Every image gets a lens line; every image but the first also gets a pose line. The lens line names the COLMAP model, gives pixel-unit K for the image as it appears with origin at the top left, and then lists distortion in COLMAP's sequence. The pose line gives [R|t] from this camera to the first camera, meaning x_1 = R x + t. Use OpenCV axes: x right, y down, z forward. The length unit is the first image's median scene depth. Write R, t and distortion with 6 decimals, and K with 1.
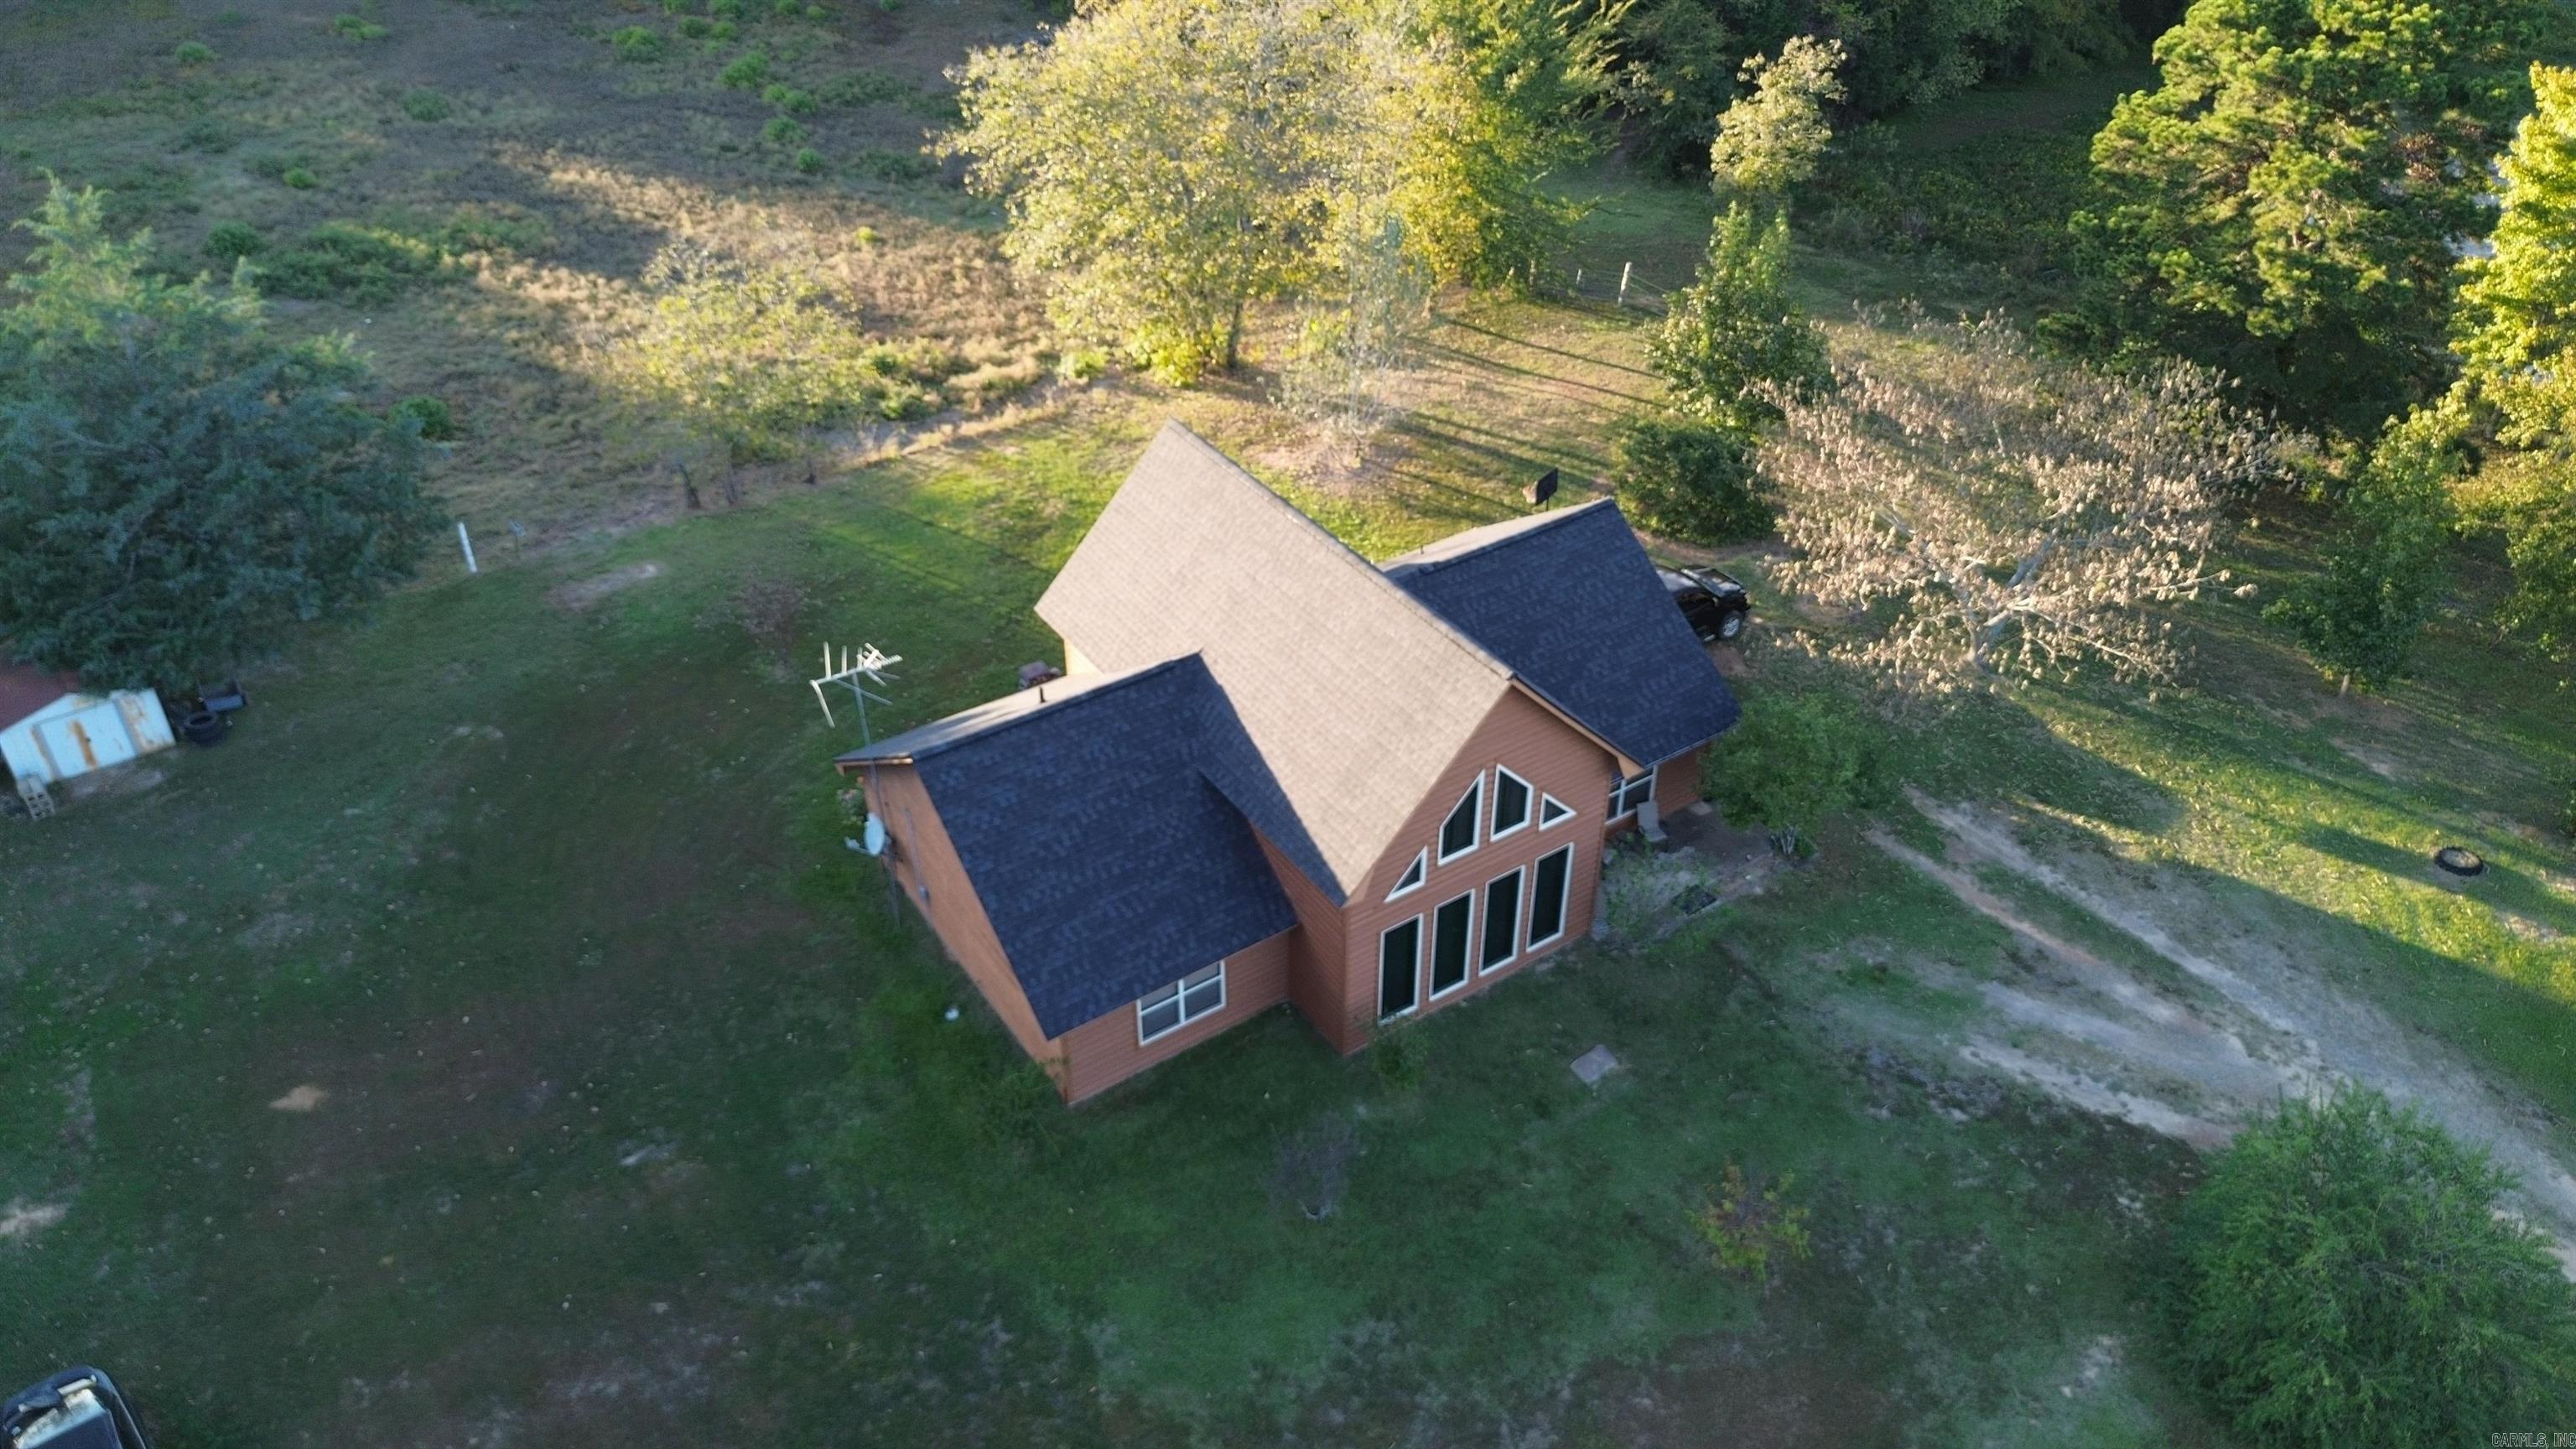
lens RADIAL K [[1833.1, 0, 1296.9], [0, 1833.1, 718.3], [0, 0, 1]] dist [0.060369, -0.063989]
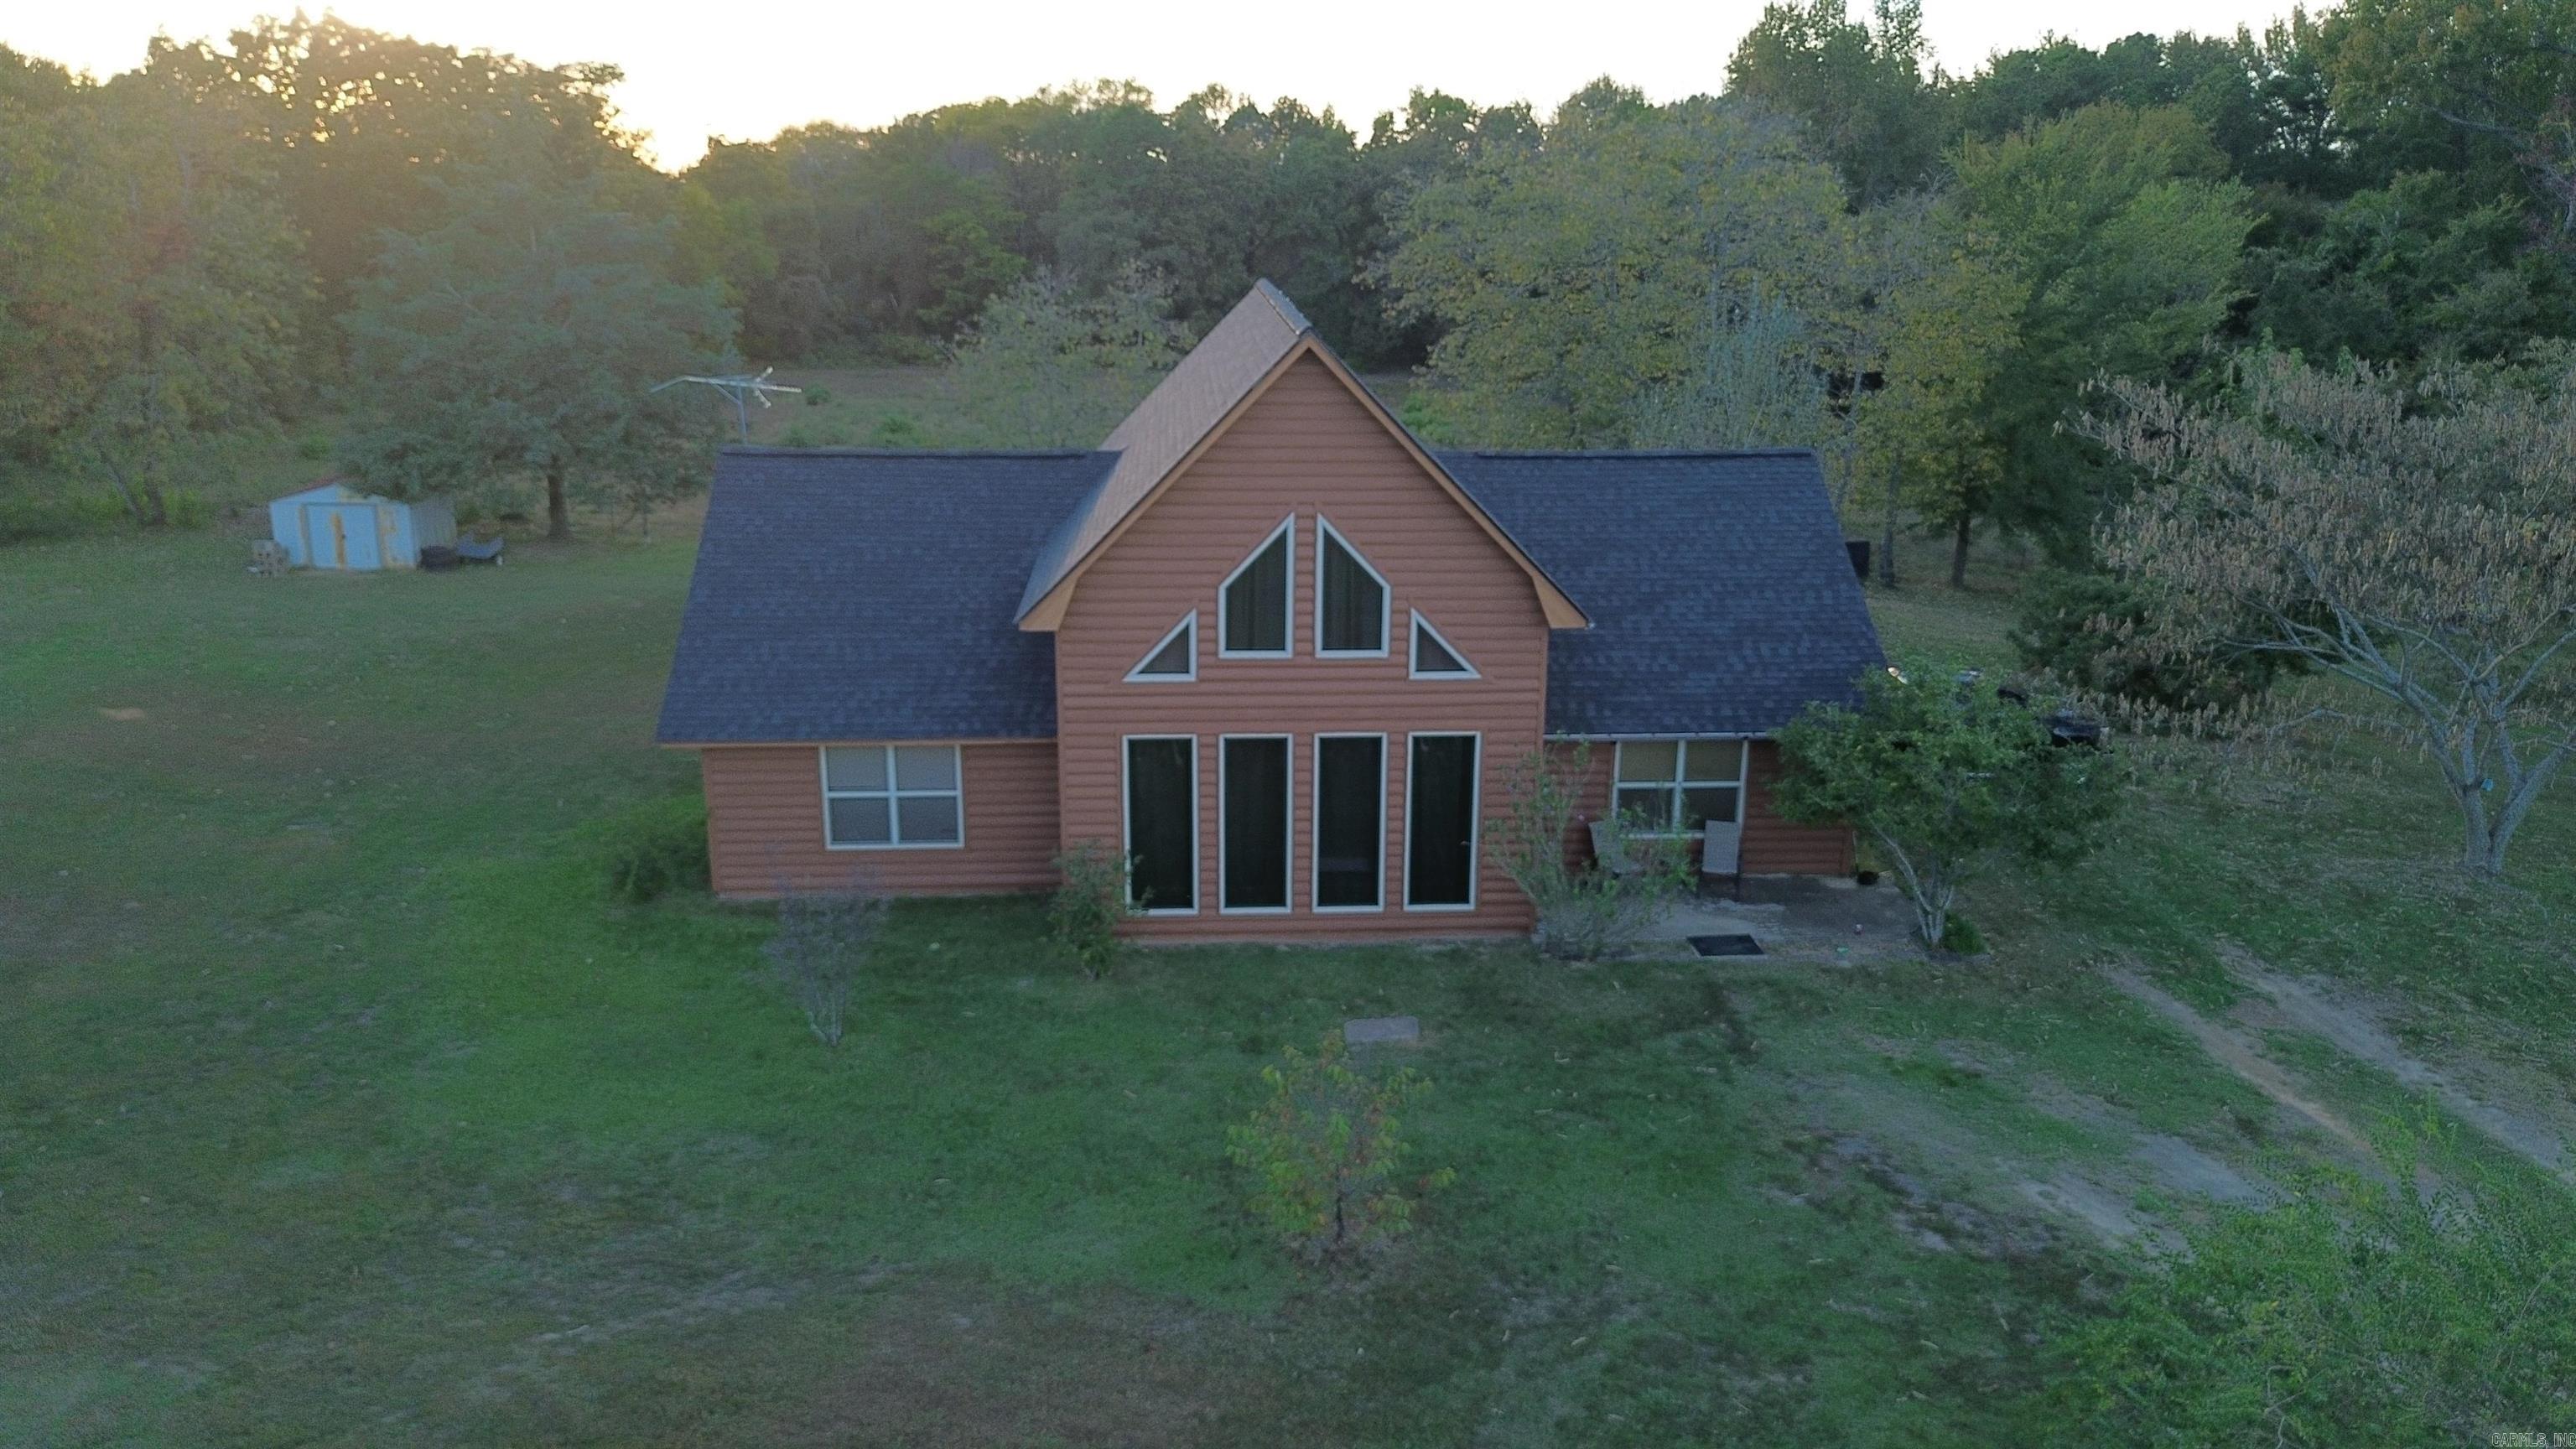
lens RADIAL K [[1833.1, 0, 1296.9], [0, 1833.1, 718.3], [0, 0, 1]] dist [0.060369, -0.063989]
pose [[0.862134, 0.143539, -0.485923, 0.392067], [-0.305134, 0.912708, -0.271766, 0.248944], [0.404497, 0.382570, 0.830676, 0.397971]]
